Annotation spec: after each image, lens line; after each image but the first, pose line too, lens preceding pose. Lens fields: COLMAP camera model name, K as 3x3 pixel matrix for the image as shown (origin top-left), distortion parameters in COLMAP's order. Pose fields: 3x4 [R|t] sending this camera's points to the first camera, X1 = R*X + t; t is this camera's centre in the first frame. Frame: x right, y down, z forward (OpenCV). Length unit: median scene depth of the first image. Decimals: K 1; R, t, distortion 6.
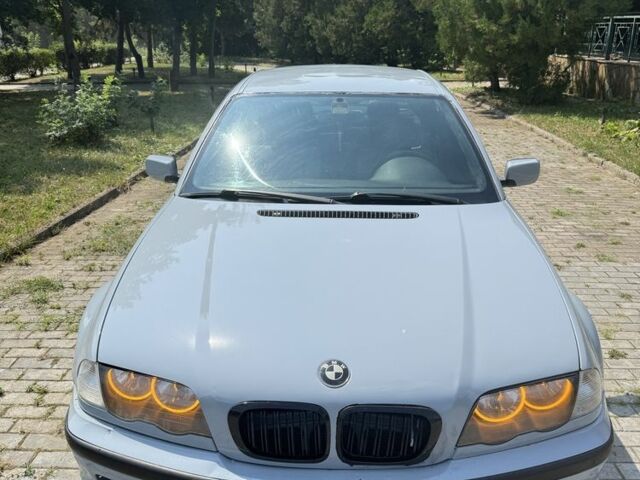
lens RADIAL K [[583.5, 0, 320.0], [0, 583.5, 240.0], [0, 0, 1]] dist [0.099032, -0.191285]
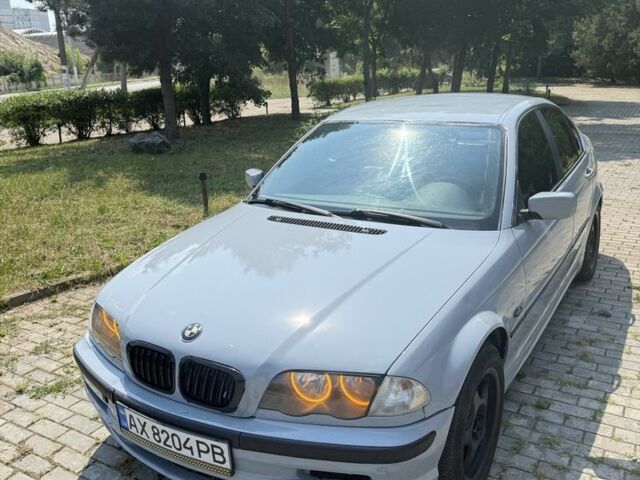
lens RADIAL K [[583.5, 0, 320.0], [0, 583.5, 240.0], [0, 0, 1]] dist [0.099032, -0.191285]
pose [[0.871462, 0.108472, -0.478318, 0.452830], [-0.125436, 0.992095, -0.003551, -0.006768], [0.474152, 0.063093, 0.878180, -0.025228]]
